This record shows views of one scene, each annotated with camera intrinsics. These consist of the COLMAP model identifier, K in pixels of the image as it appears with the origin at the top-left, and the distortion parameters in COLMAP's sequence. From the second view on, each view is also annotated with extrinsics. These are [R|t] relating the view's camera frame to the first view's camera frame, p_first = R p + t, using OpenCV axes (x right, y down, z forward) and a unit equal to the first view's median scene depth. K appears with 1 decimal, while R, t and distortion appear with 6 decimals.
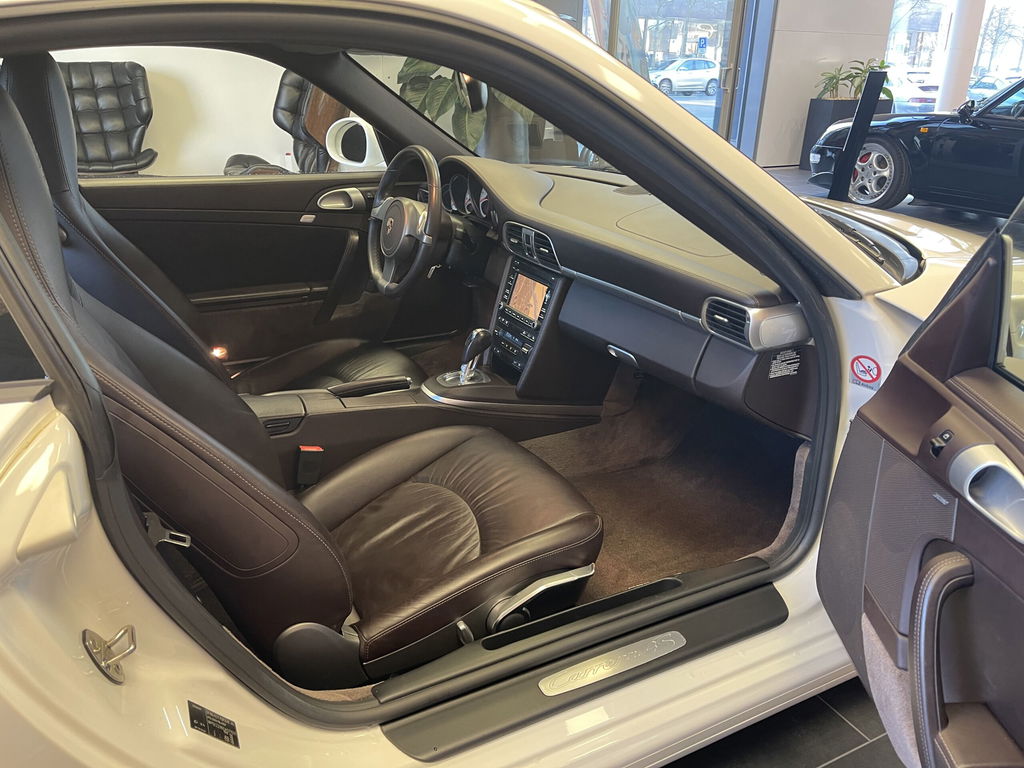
lens RADIAL K [[784.4, 0, 516.3], [0, 784.4, 383.7], [0, 0, 1]] dist [0.082088, -0.116726]
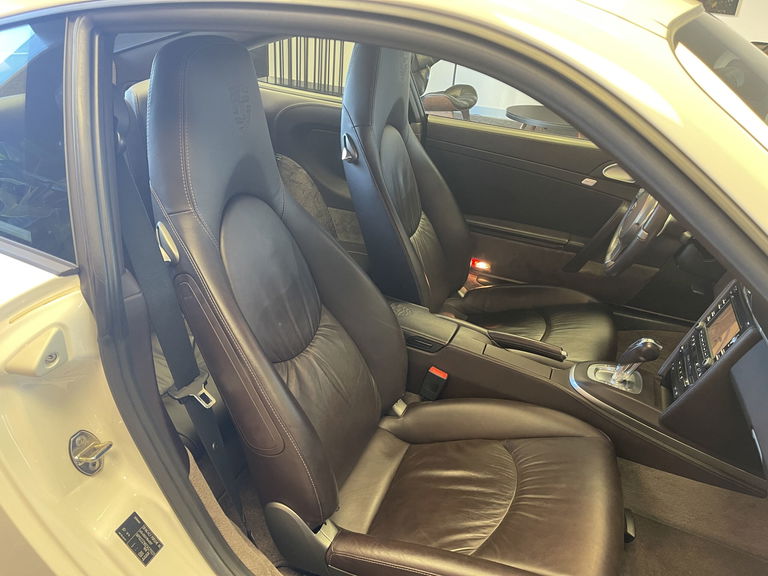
lens RADIAL K [[588.3, 0, 383.1], [0, 588.3, 288.0], [0, 0, 1]] dist [0.082088, -0.116726]
pose [[0.646519, 0.367205, -0.668711, 0.240917], [-0.344434, 0.922615, 0.173626, -0.166429], [0.680719, 0.118075, 0.722966, 0.298362]]
